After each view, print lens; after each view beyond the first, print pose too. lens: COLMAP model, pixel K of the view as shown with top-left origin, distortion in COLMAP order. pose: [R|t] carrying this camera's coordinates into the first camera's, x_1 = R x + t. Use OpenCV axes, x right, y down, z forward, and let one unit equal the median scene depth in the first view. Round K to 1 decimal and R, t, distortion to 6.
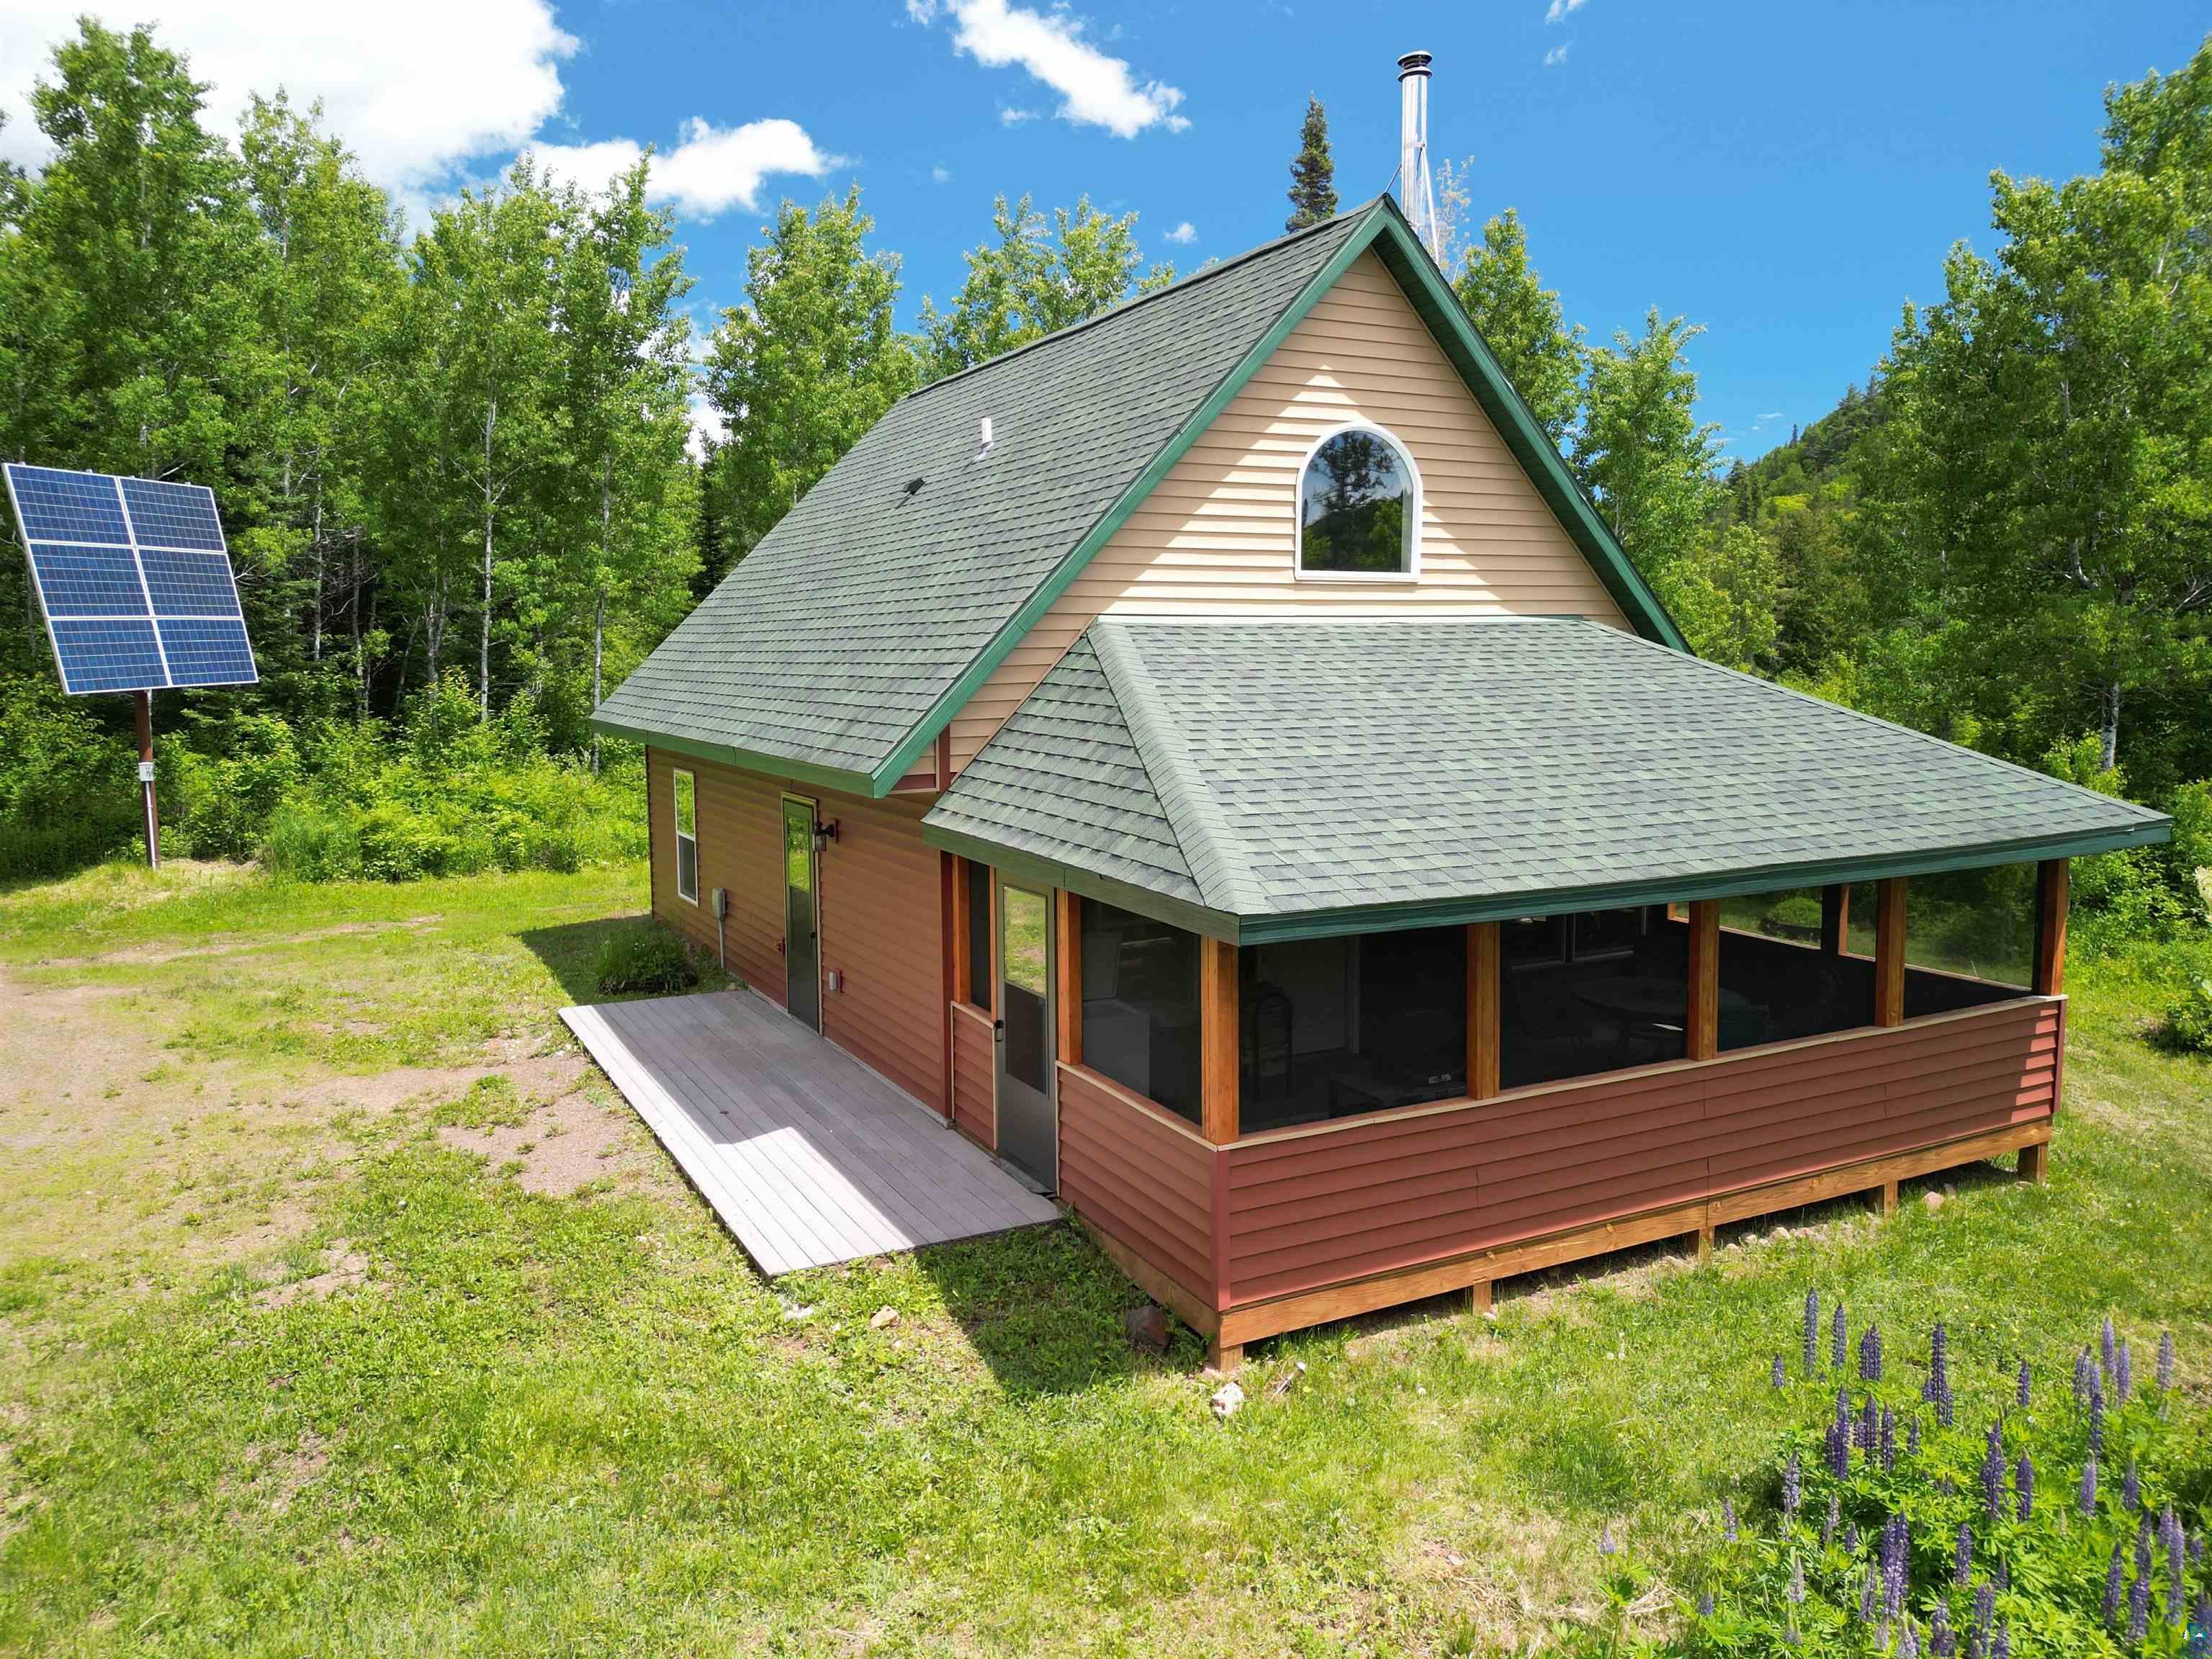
lens RADIAL K [[1540.1, 0, 1107.7], [0, 1540.1, 840.3], [0, 0, 1]] dist [0.066268, -0.058687]
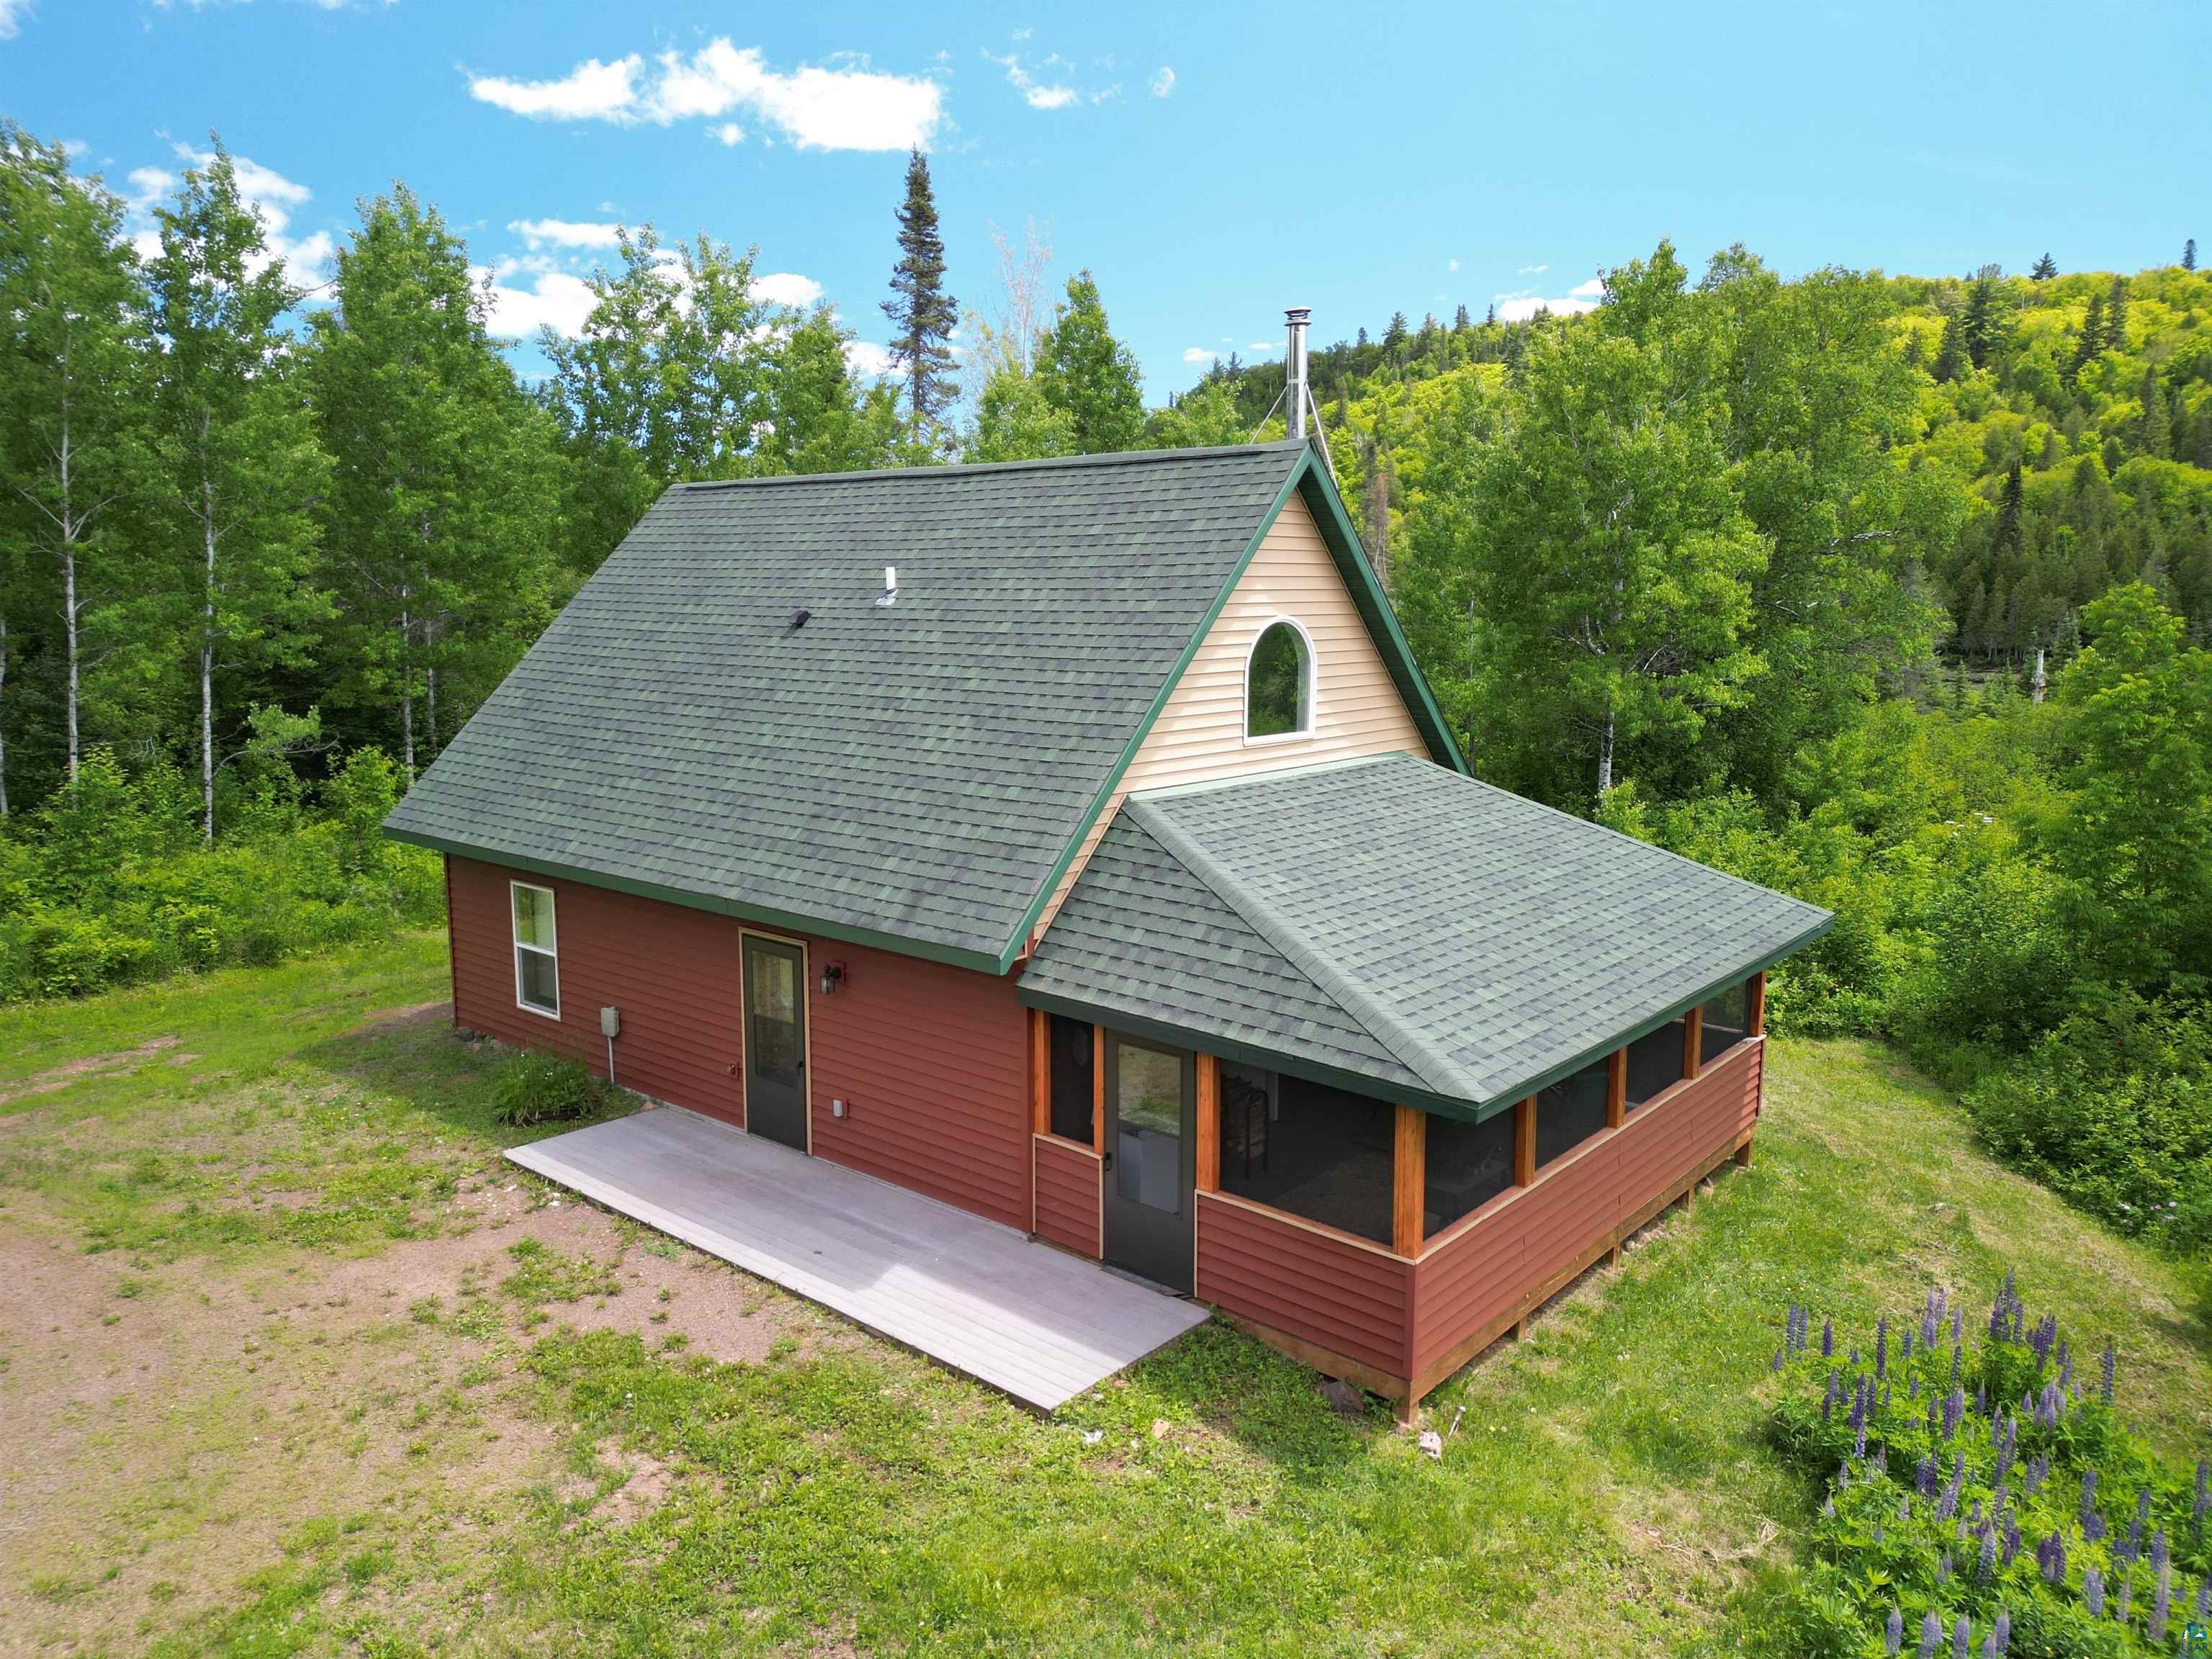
lens RADIAL K [[1540.1, 0, 1112.4], [0, 1540.1, 836.3], [0, 0, 1]] dist [0.066268, -0.058687]
pose [[0.929836, -0.049267, 0.364662, -0.473213], [0.035948, 0.998418, 0.043228, -0.173333], [-0.366215, -0.027086, 0.930136, -0.105675]]
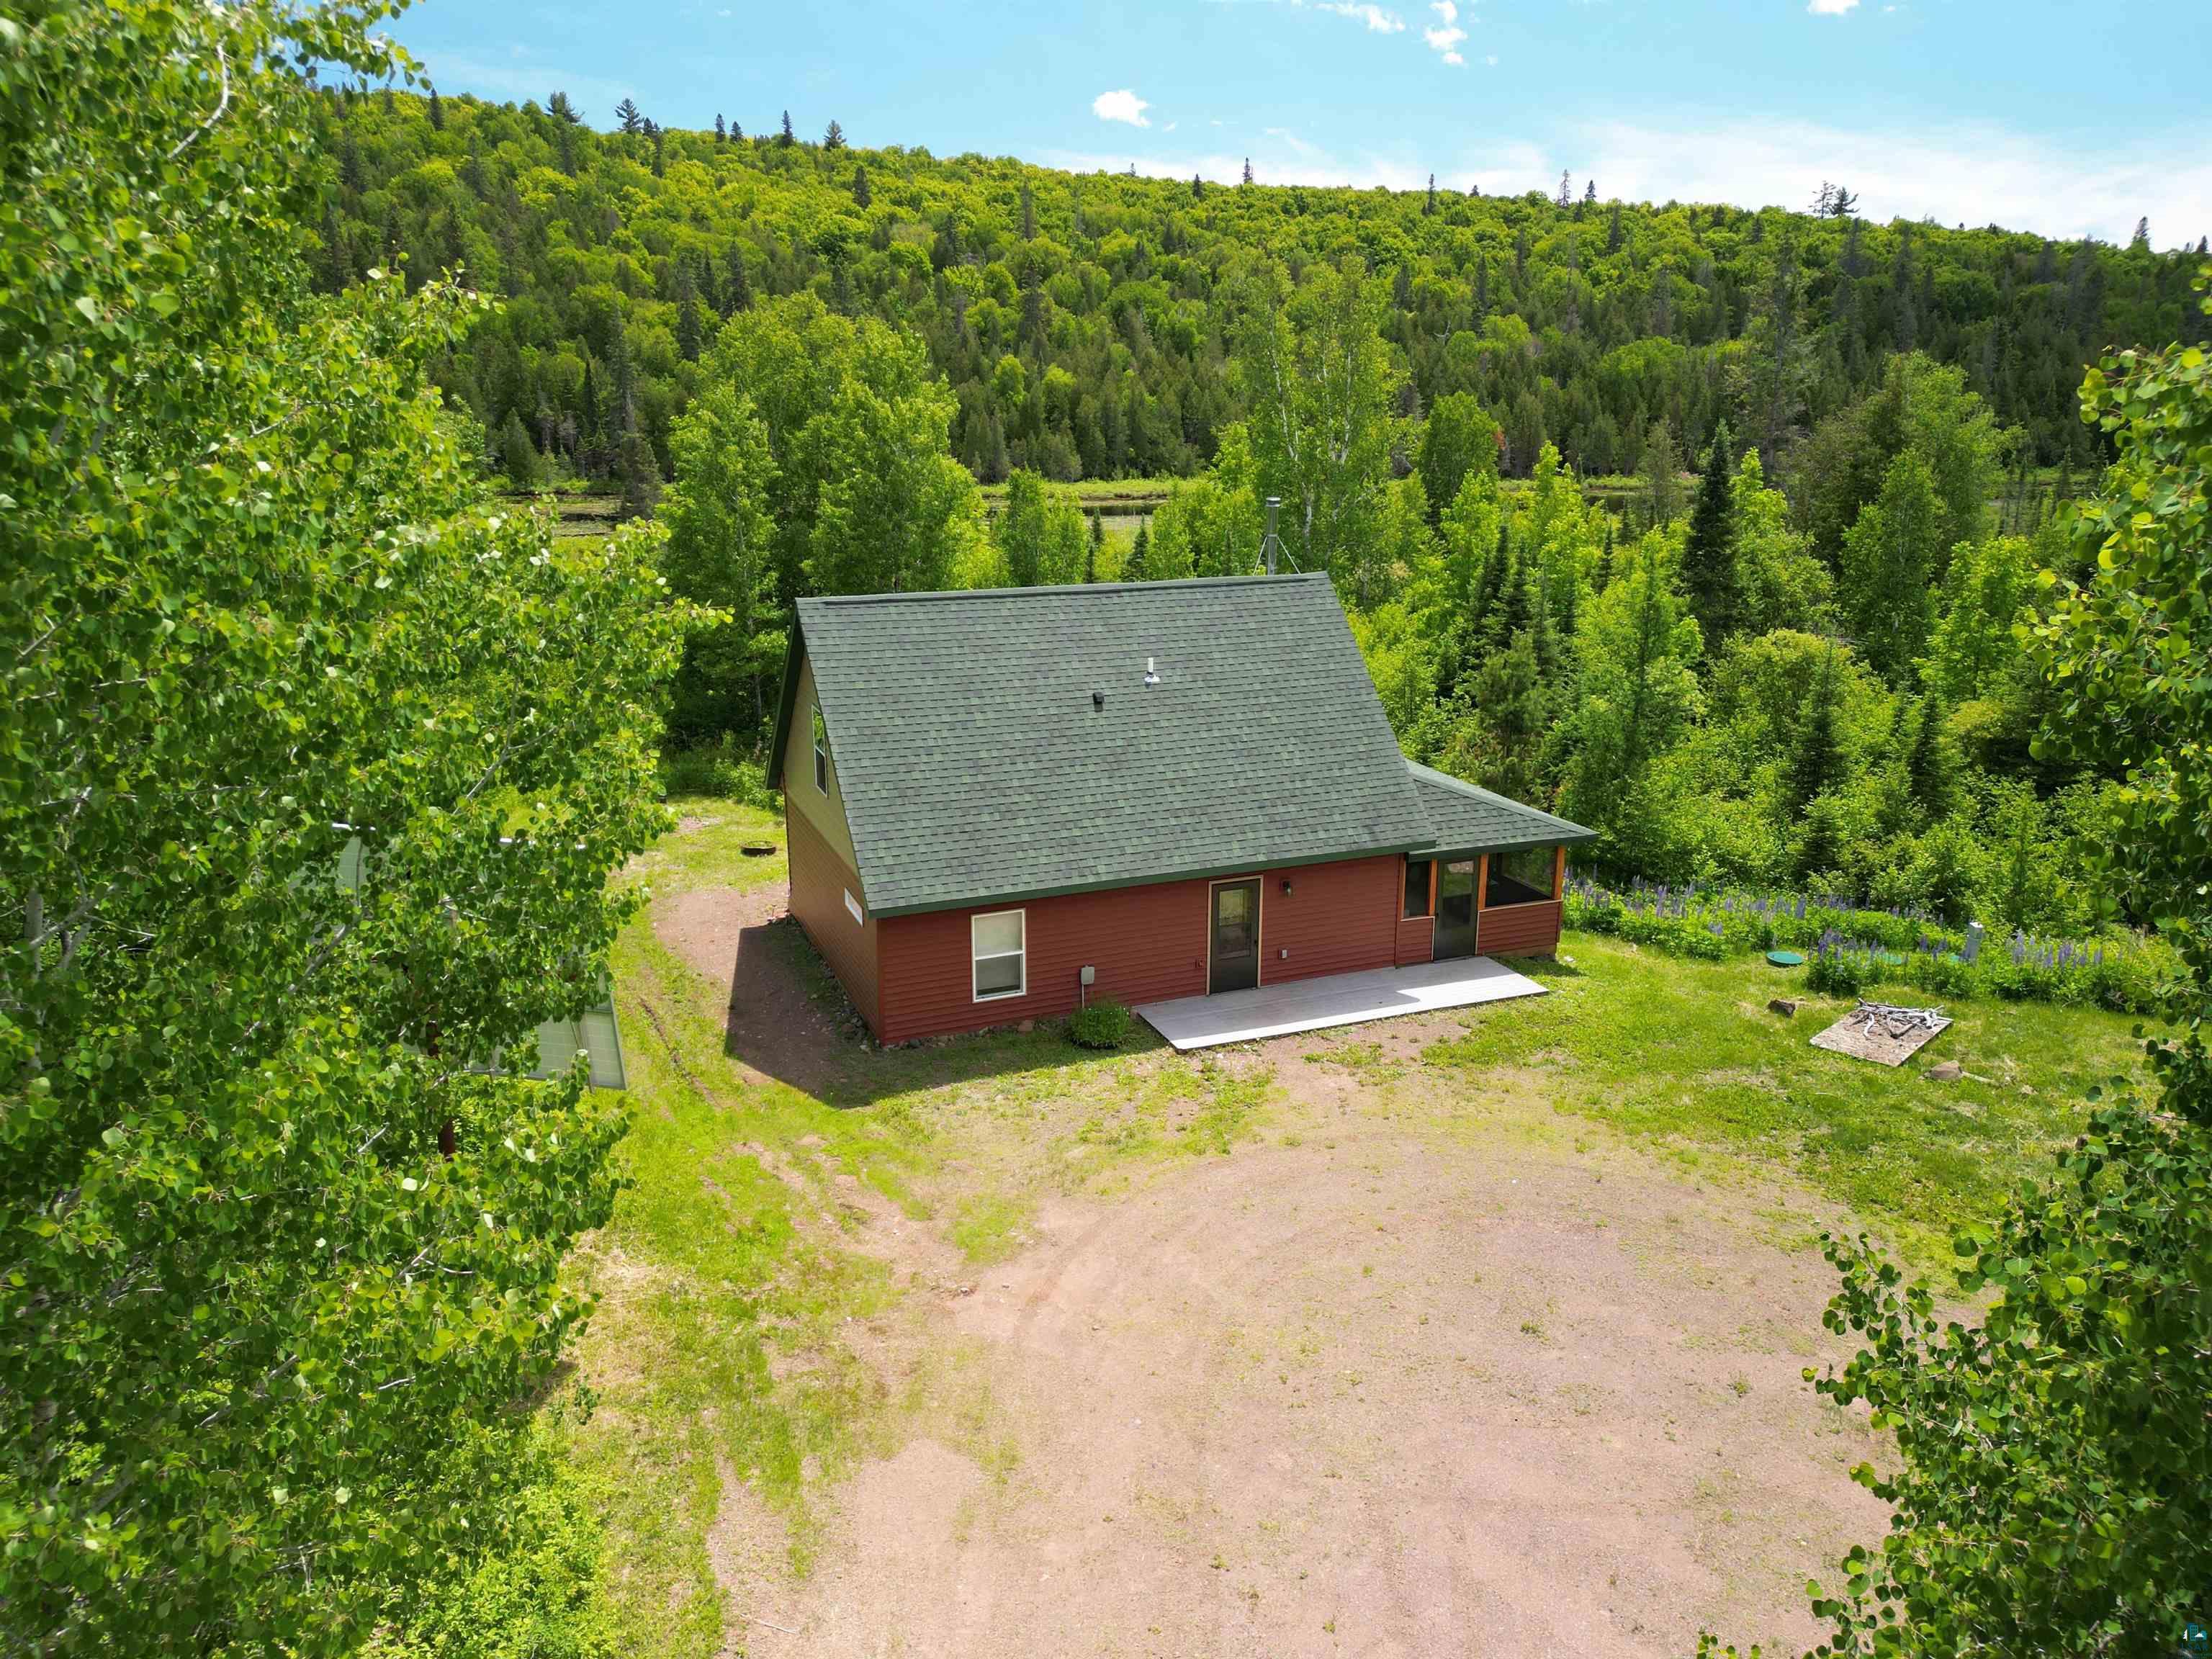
lens RADIAL K [[1540.1, 0, 1120.9], [0, 1540.1, 829.4], [0, 0, 1]] dist [0.066268, -0.058687]
pose [[0.091546, -0.266064, 0.959598, -2.605431], [0.113010, 0.960195, 0.255449, -0.759481], [-0.989368, 0.085059, 0.117970, 1.167900]]
